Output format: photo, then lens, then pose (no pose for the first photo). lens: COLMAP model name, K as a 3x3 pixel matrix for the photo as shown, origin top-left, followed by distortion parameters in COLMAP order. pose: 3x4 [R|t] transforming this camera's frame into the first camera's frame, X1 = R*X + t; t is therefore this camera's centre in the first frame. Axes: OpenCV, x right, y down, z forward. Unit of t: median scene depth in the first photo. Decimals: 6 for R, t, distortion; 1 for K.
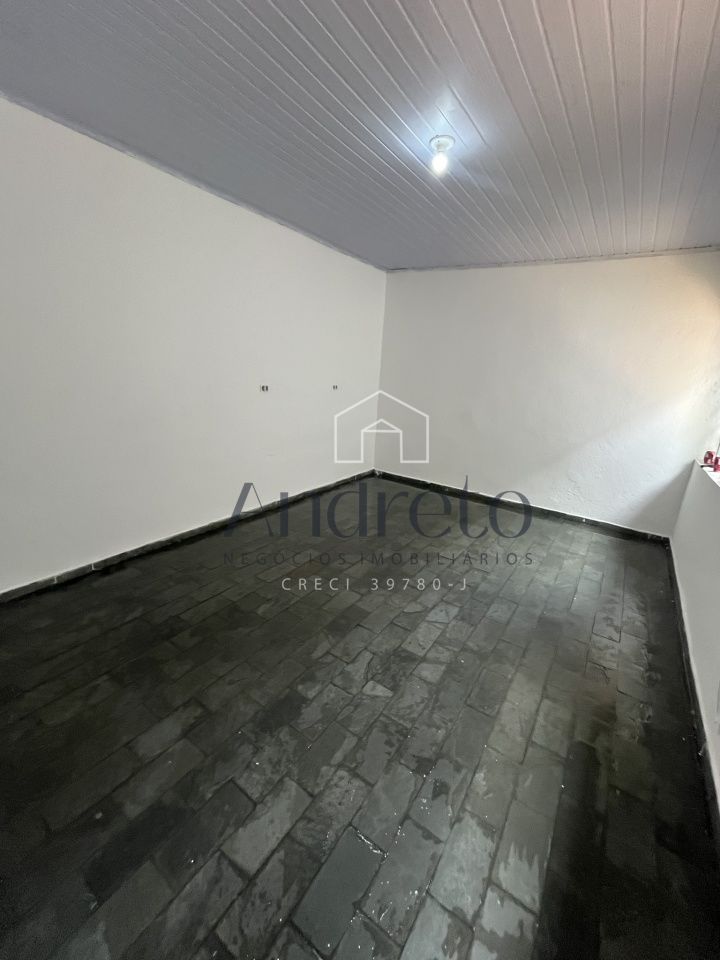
lens RADIAL K [[390.1, 0, 358.4], [0, 390.1, 477.4], [0, 0, 1]] dist [-0.003103, 0.000266]
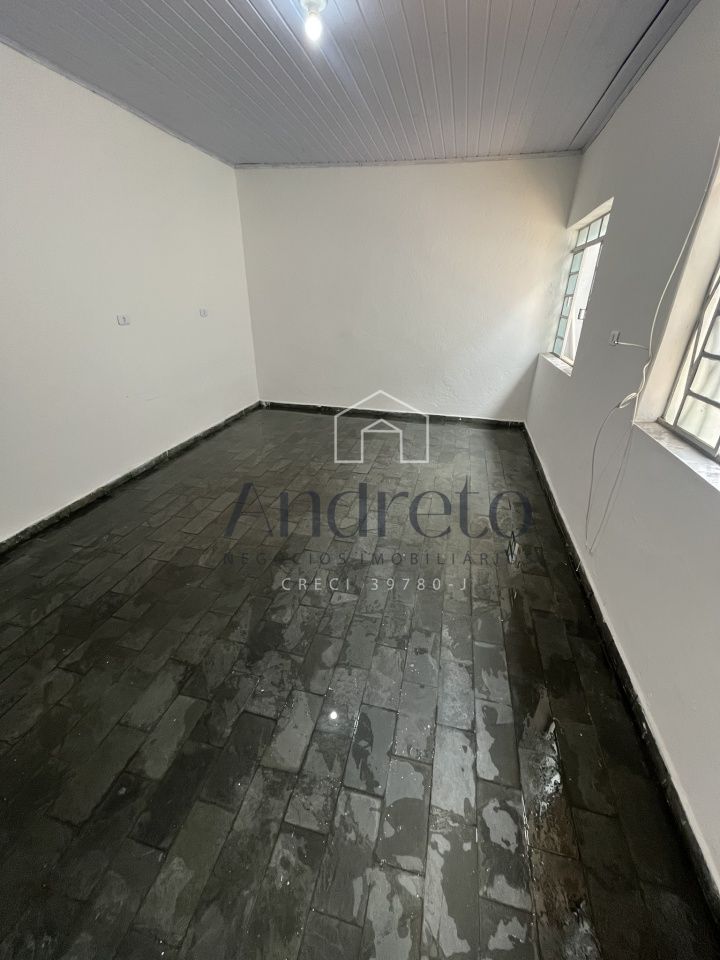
lens RADIAL K [[390.1, 0, 355.8], [0, 390.1, 477.5], [0, 0, 1]] dist [-0.003103, 0.000266]
pose [[0.934602, -0.199060, 0.294777, -0.174018], [0.141726, 0.968514, 0.204679, -0.003326], [-0.326239, -0.149516, 0.933388, 0.012823]]
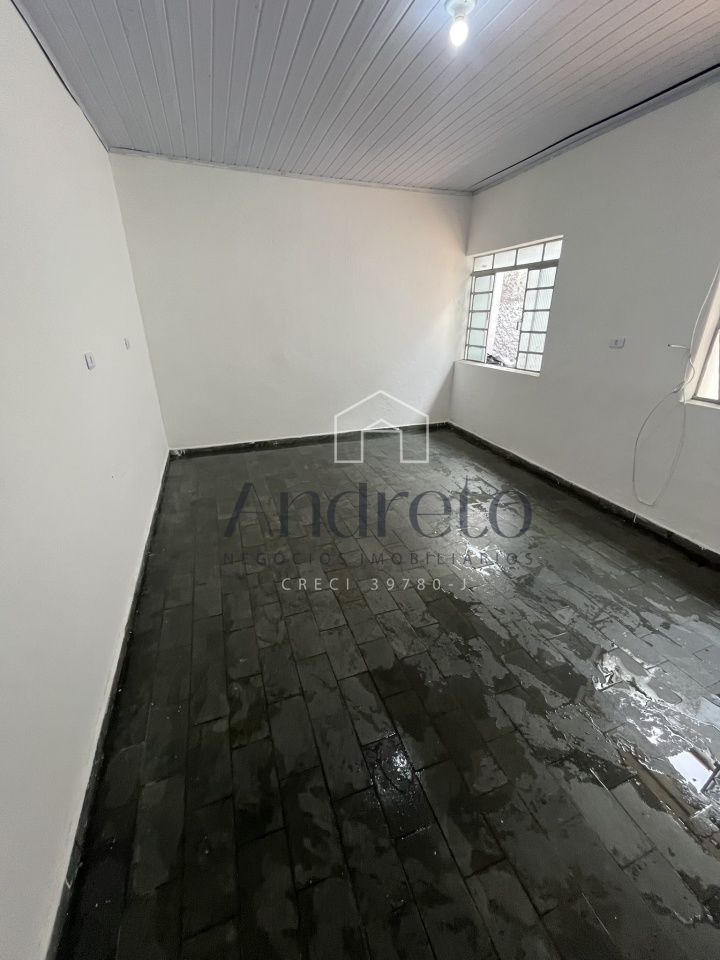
lens RADIAL K [[390.1, 0, 357.1], [0, 390.1, 479.1], [0, 0, 1]] dist [-0.003103, 0.000266]
pose [[0.580730, -0.383167, 0.718286, -0.919065], [0.259587, 0.923410, 0.282715, -0.262101], [-0.771600, 0.022276, 0.635717, 0.737878]]
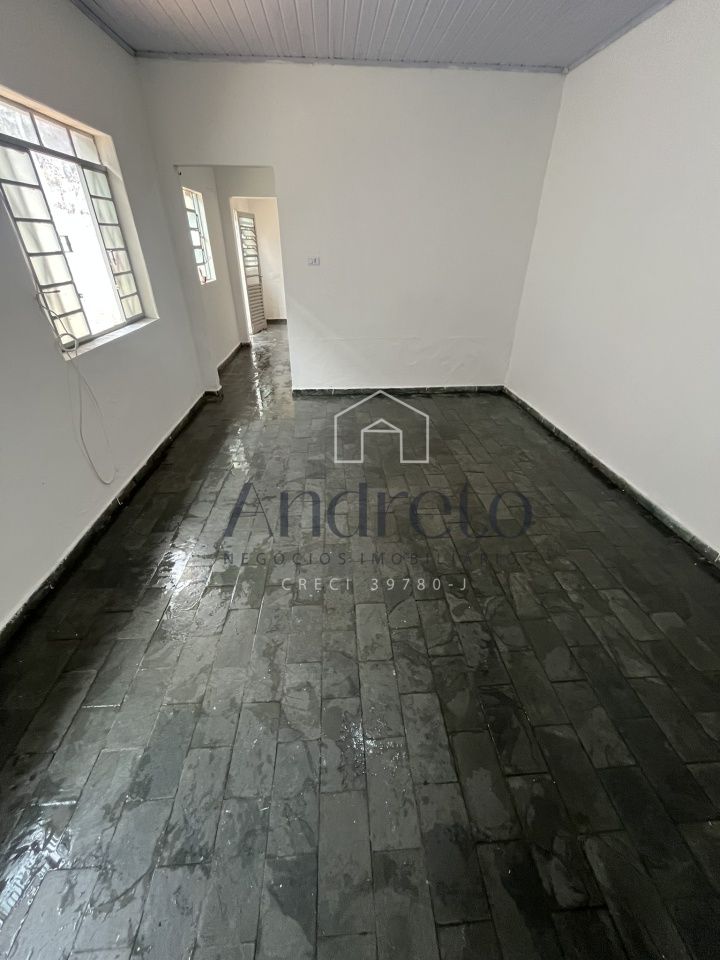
lens RADIAL K [[390.1, 0, 358.6], [0, 390.1, 480.3], [0, 0, 1]] dist [-0.003103, 0.000266]
pose [[-0.779962, 0.268349, -0.565375, 0.869505], [-0.219649, 0.728554, 0.648817, -0.493826], [0.586016, 0.630236, -0.509302, 1.993098]]
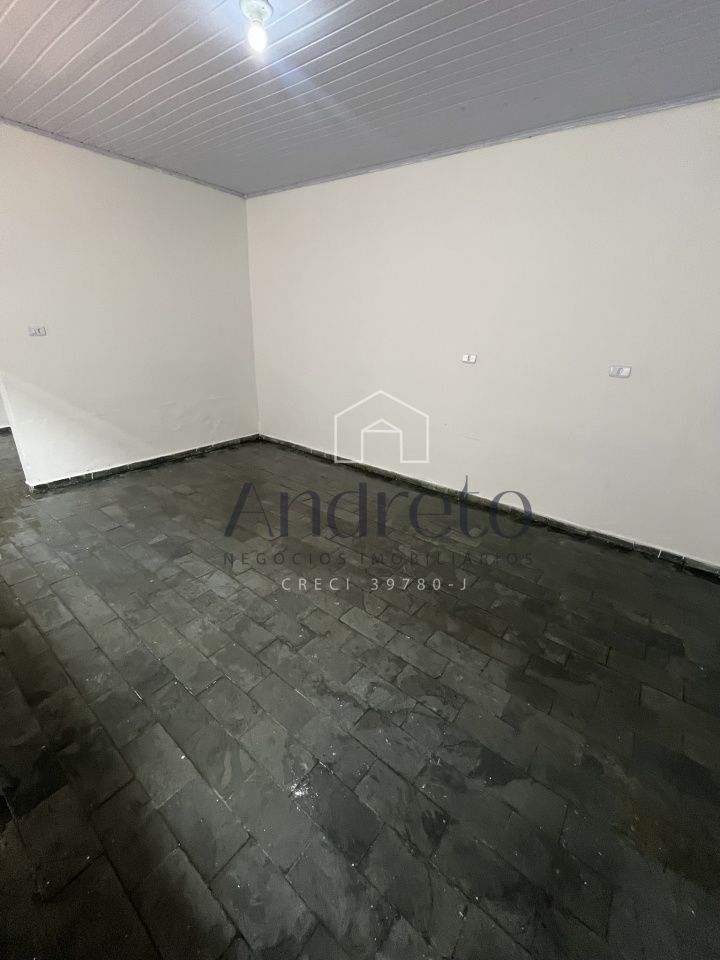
lens RADIAL K [[390.1, 0, 360.3], [0, 390.1, 480.9], [0, 0, 1]] dist [-0.003103, 0.000266]
pose [[-0.055602, 0.319272, -0.946031, 1.321025], [-0.311974, 0.894502, 0.320218, -0.359847], [0.948462, 0.312941, 0.049868, 1.571773]]
